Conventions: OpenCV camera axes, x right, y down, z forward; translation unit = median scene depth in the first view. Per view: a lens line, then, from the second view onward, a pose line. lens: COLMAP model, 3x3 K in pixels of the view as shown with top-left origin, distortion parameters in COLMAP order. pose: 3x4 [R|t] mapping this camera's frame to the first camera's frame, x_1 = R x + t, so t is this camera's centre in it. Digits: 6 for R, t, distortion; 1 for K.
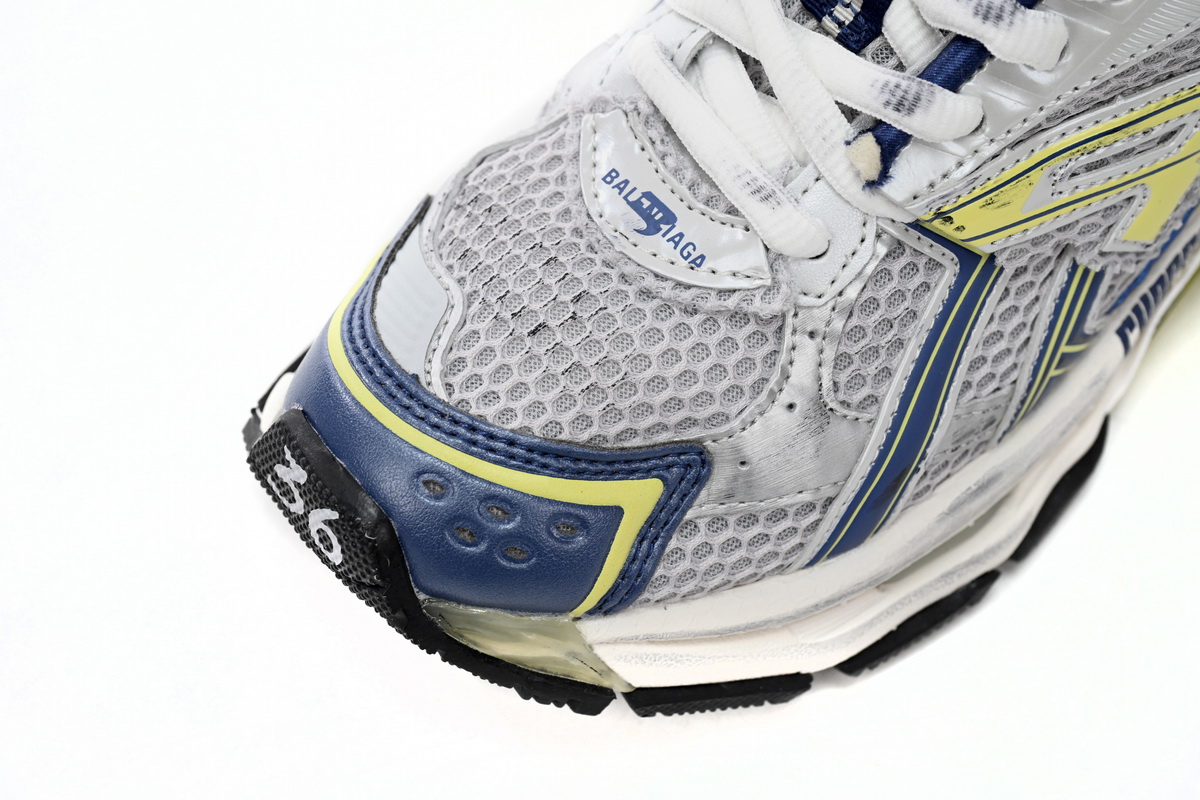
lens RADIAL K [[2551.9, 0, 600.0], [0, 2551.9, 400.0], [0, 0, 1]] dist [0.002555, -0.066910]
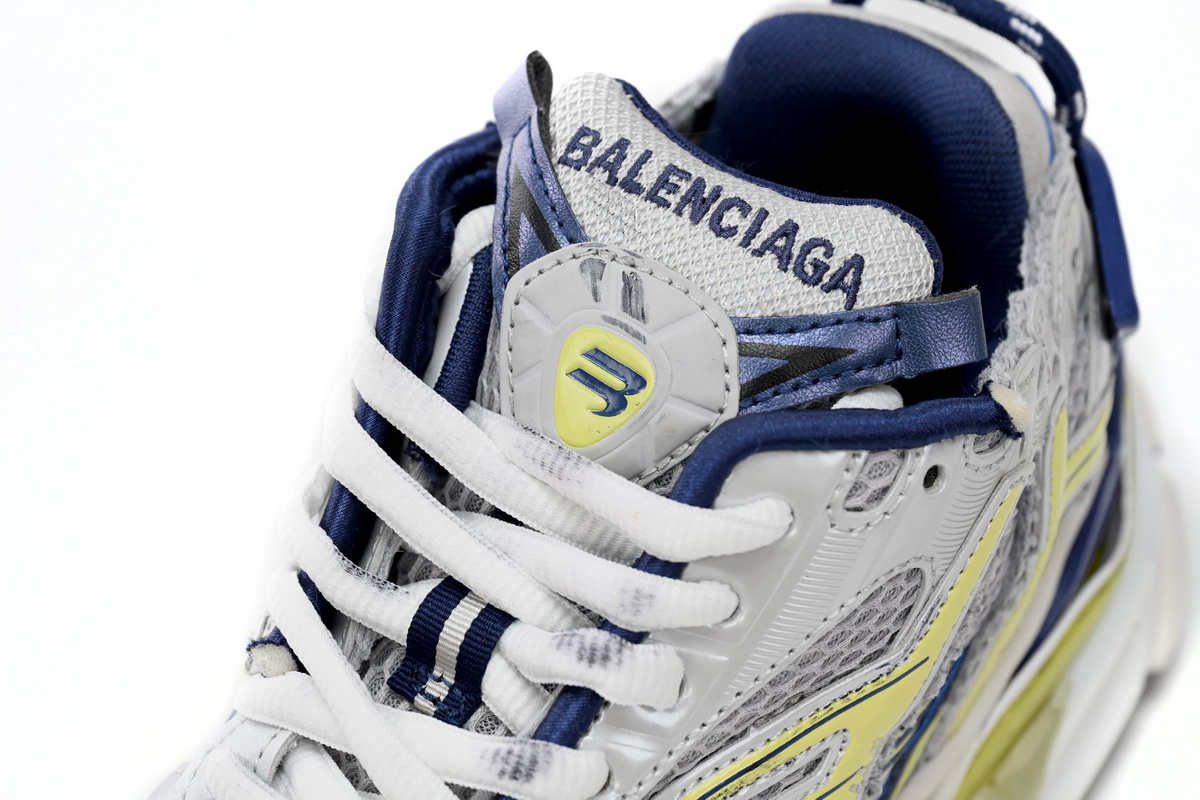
lens RADIAL K [[3227.5, 0, 600.0], [0, 3227.5, 400.0], [0, 0, 1]] dist [-0.058883, -0.163869]
pose [[0.975845, -0.142113, 0.165926, -0.022553], [0.183050, 0.946452, -0.265936, 0.065289], [-0.119248, 0.289885, 0.949603, -0.114729]]
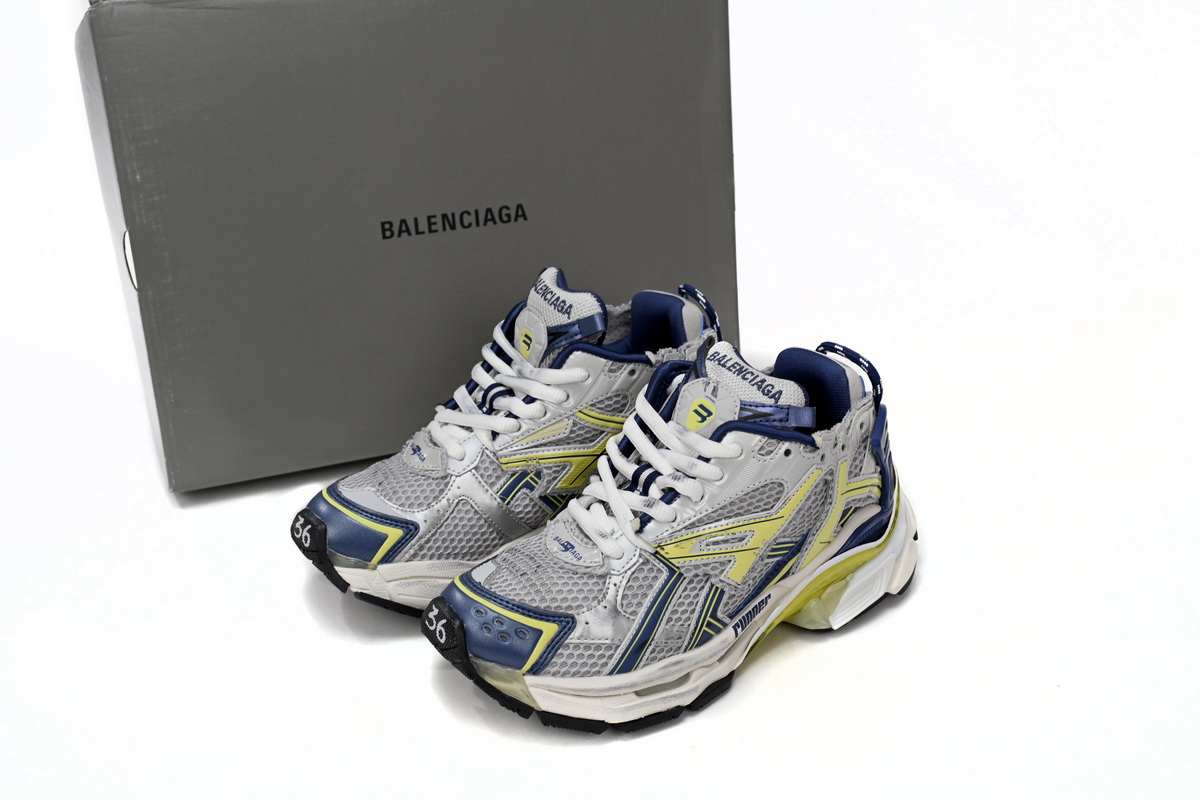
lens RADIAL K [[1336.7, 0, 600.0], [0, 1336.7, 400.0], [0, 0, 1]] dist [0.011411, 0.003265]
pose [[0.992259, 0.069637, -0.102823, 0.211161], [-0.114763, 0.830554, -0.544986, 0.645117], [0.047449, 0.552567, 0.832117, -0.408585]]
